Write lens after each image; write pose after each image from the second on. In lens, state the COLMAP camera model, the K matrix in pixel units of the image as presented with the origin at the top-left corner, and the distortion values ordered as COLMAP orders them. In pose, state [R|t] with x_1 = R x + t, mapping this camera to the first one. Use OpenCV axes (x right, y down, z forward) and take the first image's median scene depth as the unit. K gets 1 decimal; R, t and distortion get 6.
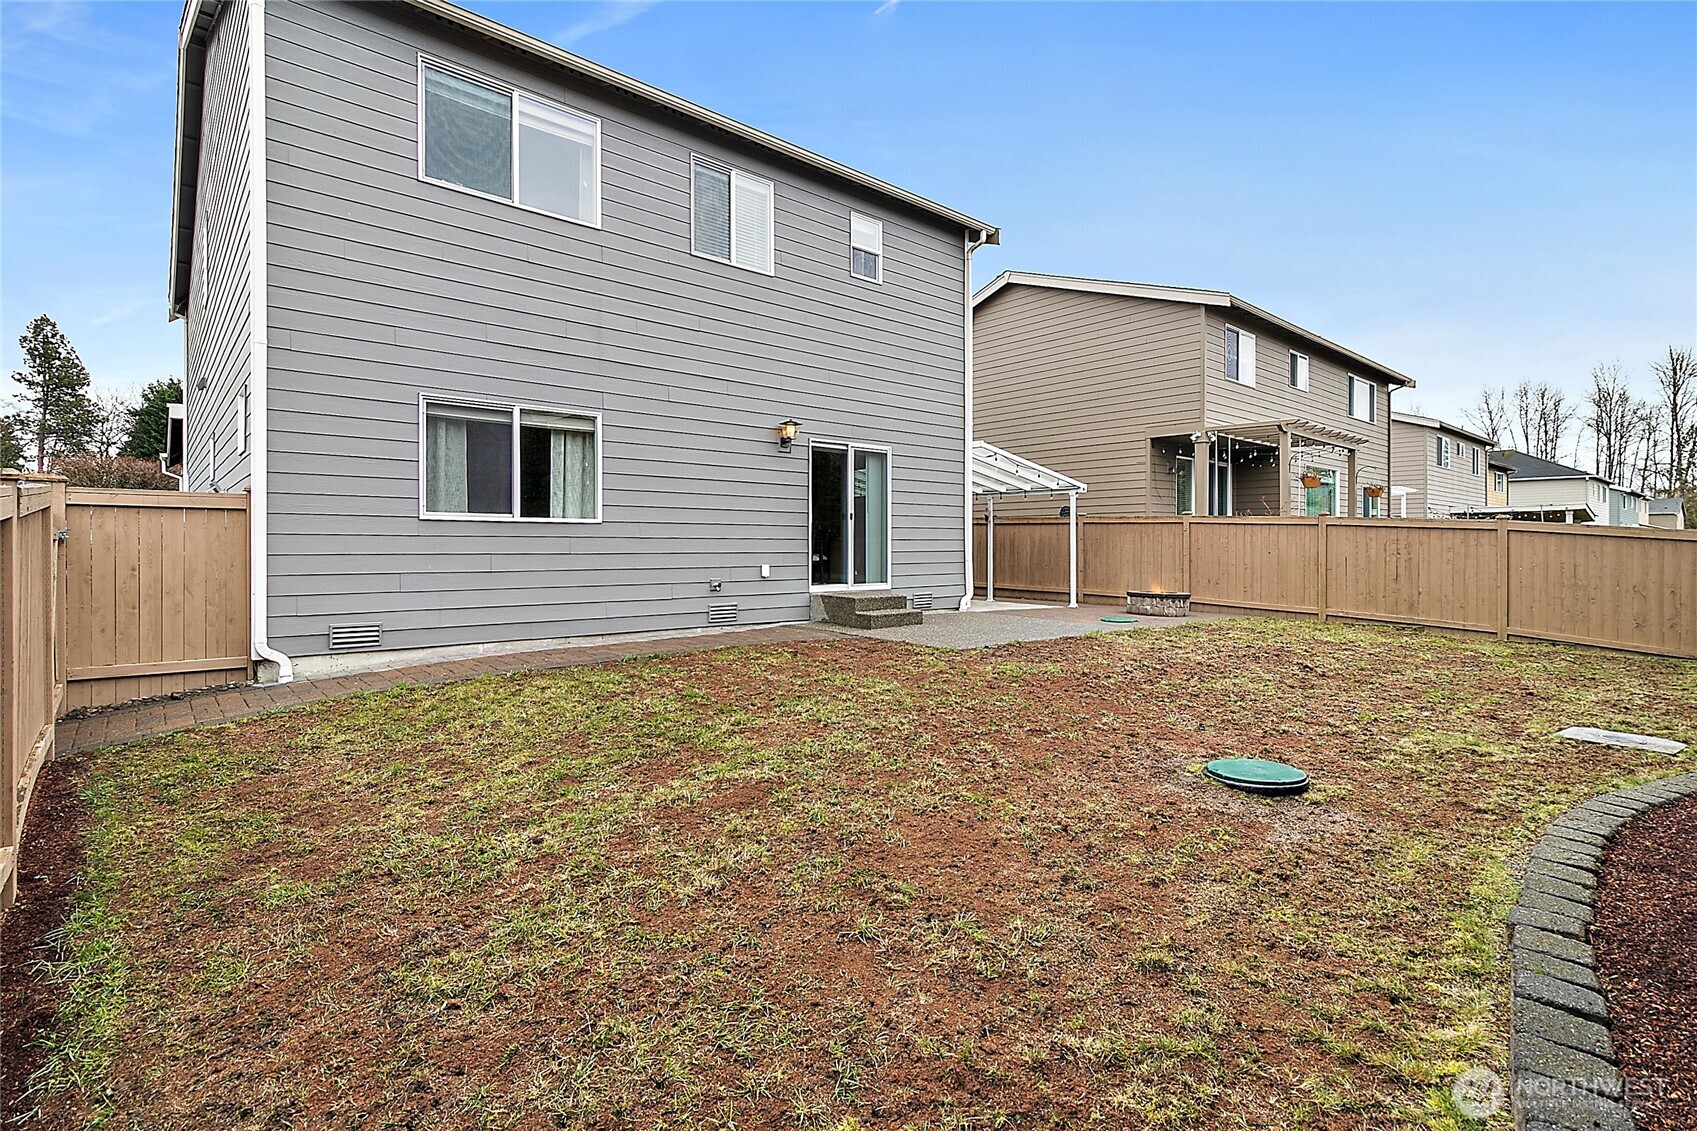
lens RADIAL K [[813.5, 0, 852.8], [0, 813.5, 552.8], [0, 0, 1]] dist [0.000675, 0.000080]
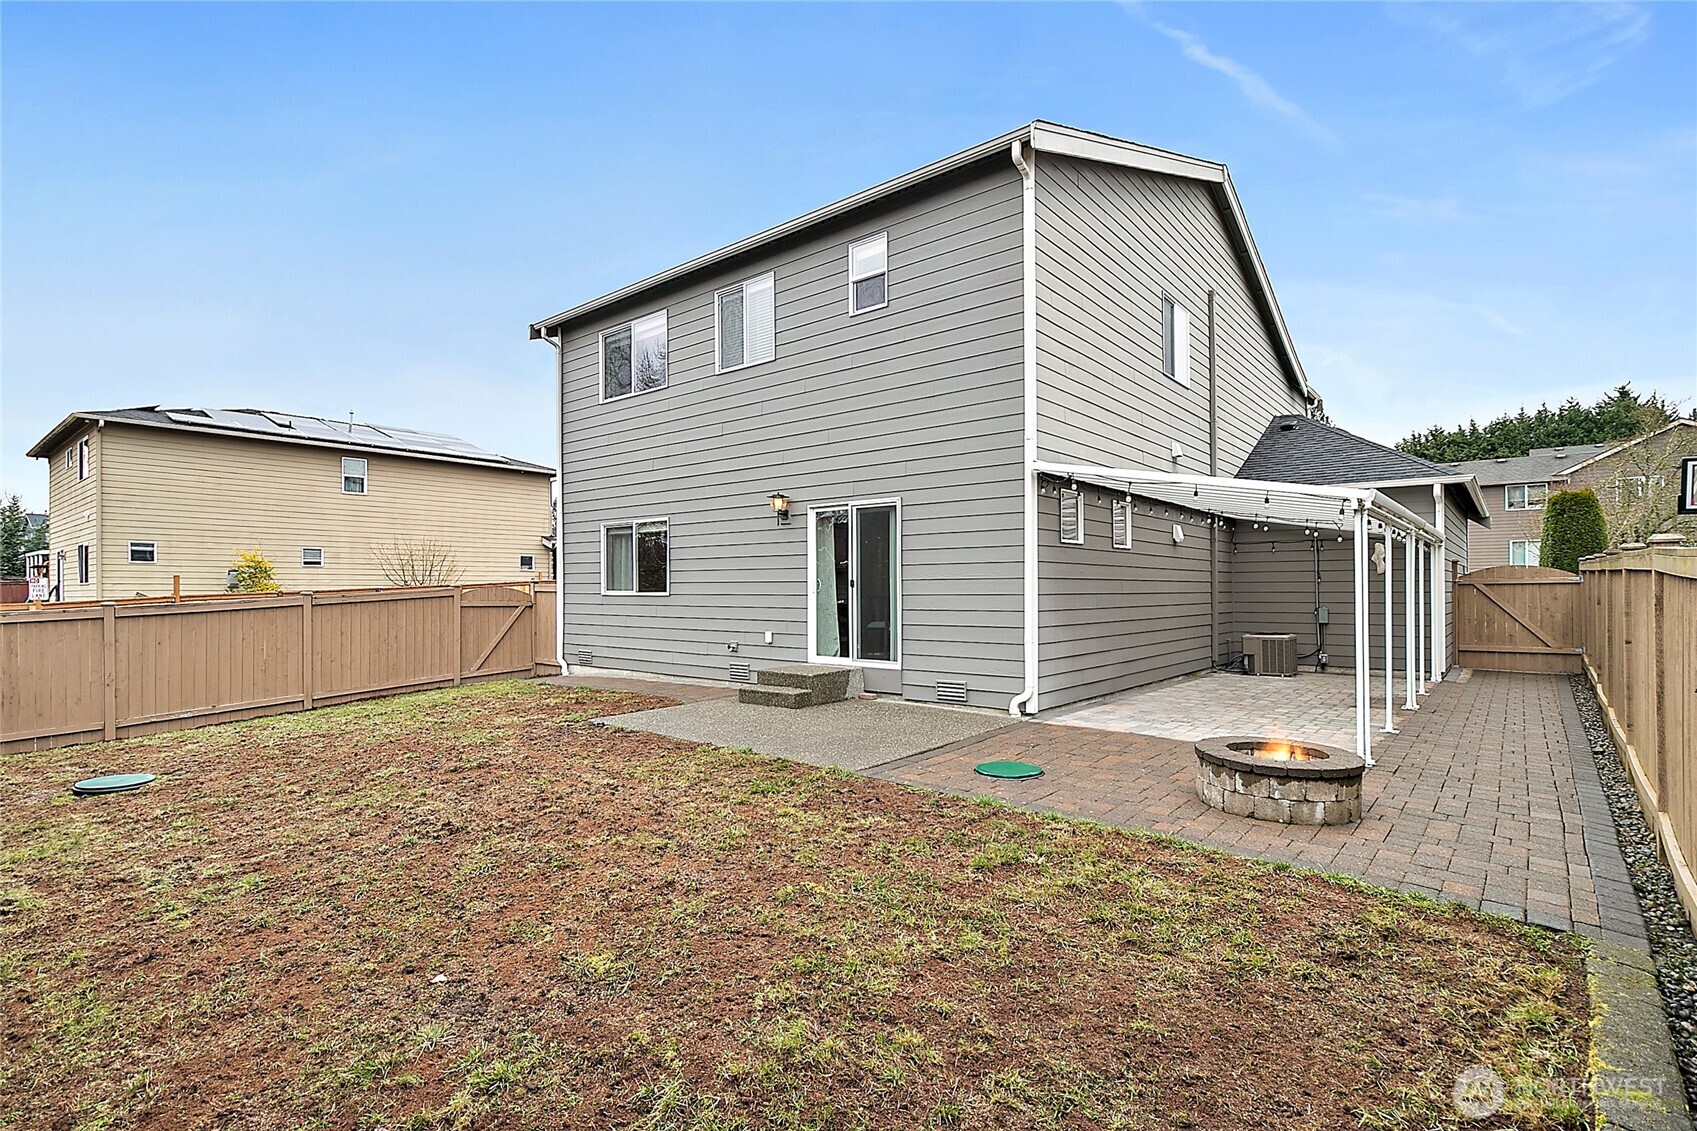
lens RADIAL K [[804.2, 0, 847.1], [0, 804.2, 588.0], [0, 0, 1]] dist [0.000536, 0.000001]
pose [[0.159682, 0.000812, -0.987168, 1.001853], [-0.001005, 0.999999, 0.000660, -0.045659], [0.987168, 0.000887, 0.159683, 0.976173]]
